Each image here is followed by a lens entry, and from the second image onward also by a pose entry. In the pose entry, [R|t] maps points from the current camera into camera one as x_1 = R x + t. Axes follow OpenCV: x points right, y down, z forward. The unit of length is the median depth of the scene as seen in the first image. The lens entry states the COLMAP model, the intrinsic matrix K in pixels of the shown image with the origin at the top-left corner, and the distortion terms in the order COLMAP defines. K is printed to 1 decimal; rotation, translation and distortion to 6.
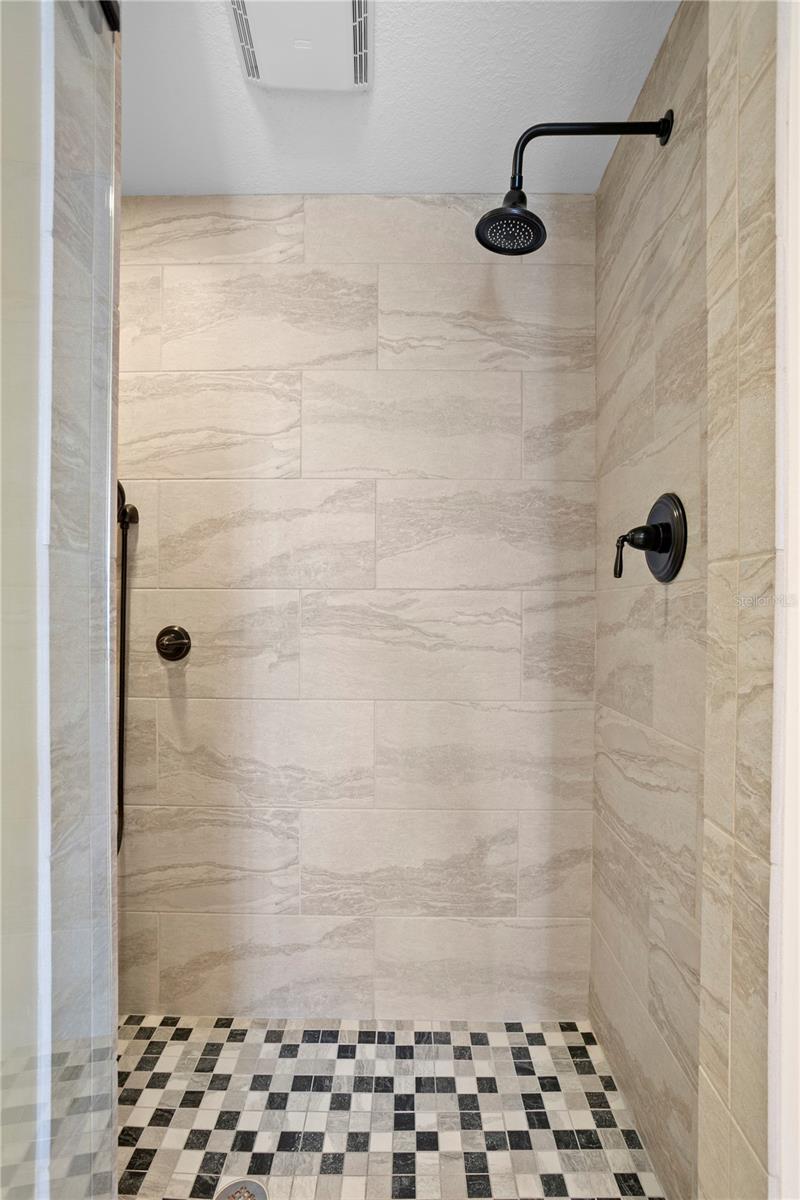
lens RADIAL K [[603.3, 0, 401.4], [0, 603.3, 606.2], [0, 0, 1]] dist [-0.032659, 0.001335]
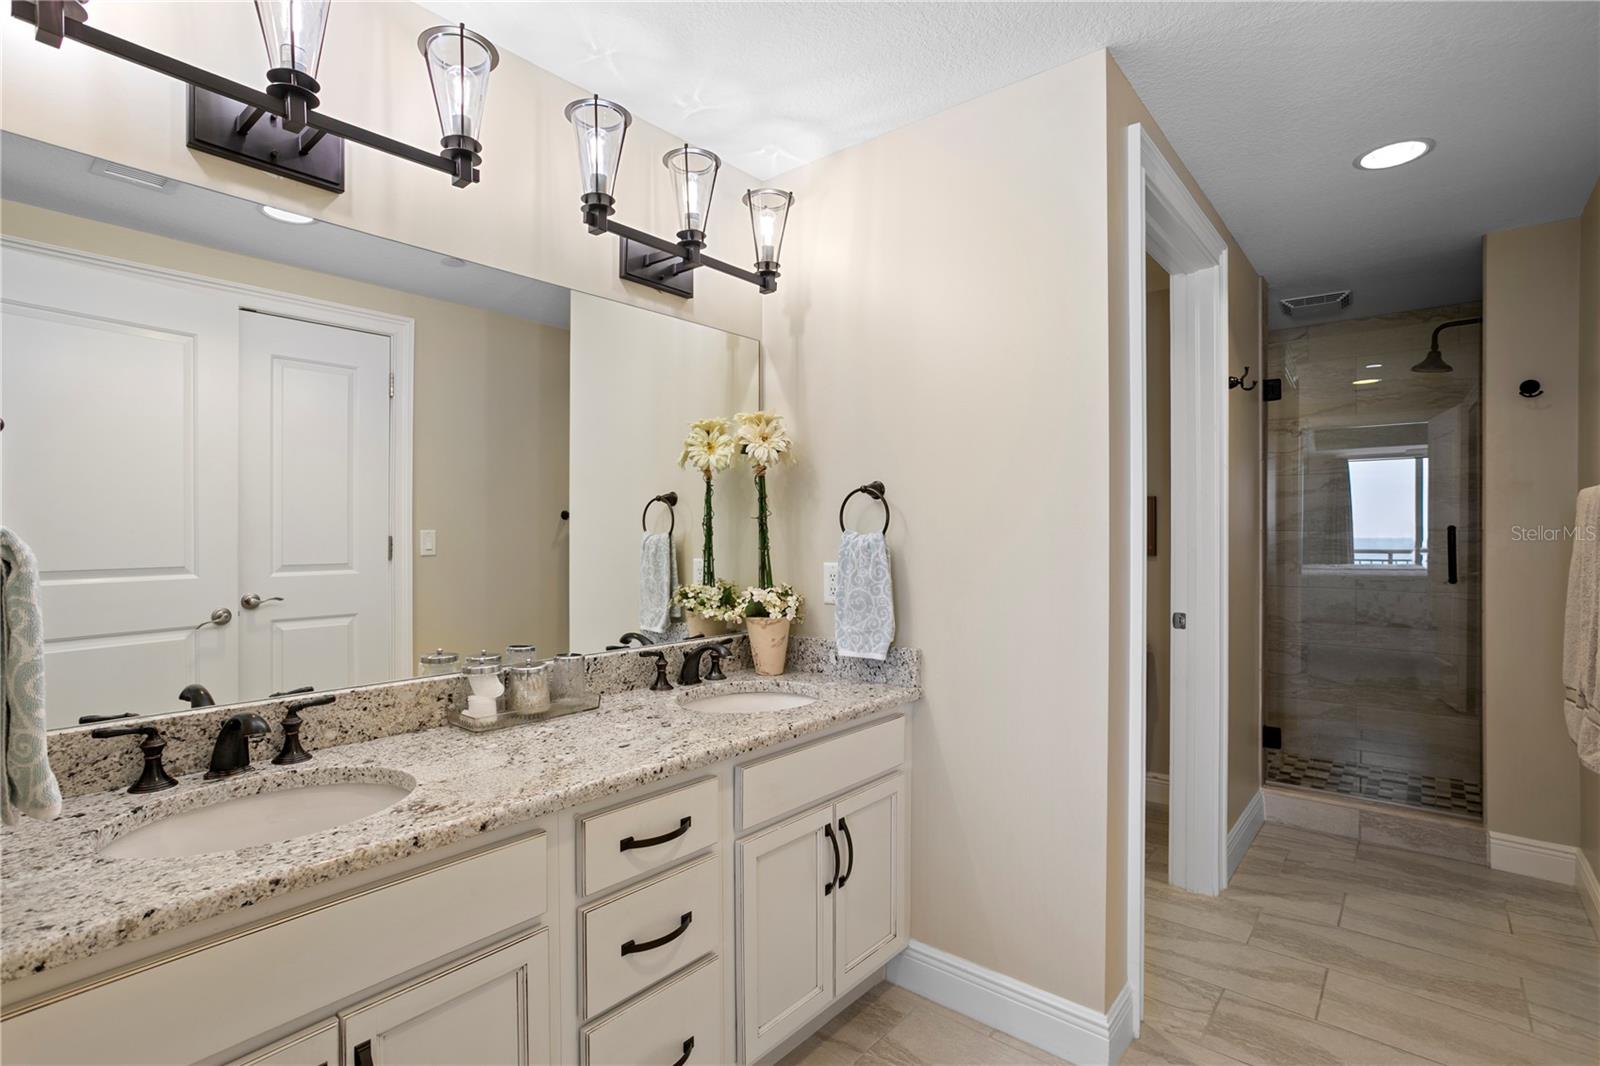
lens RADIAL K [[757.1, 0, 768.2], [0, 757.1, 551.2], [0, 0, 1]] dist [-0.030346, 0.011514]
pose [[0.754389, -0.004224, -0.656413, 0.109149], [0.010704, 0.999925, 0.005867, 0.003256], [0.656340, -0.011452, 0.754379, -2.140537]]
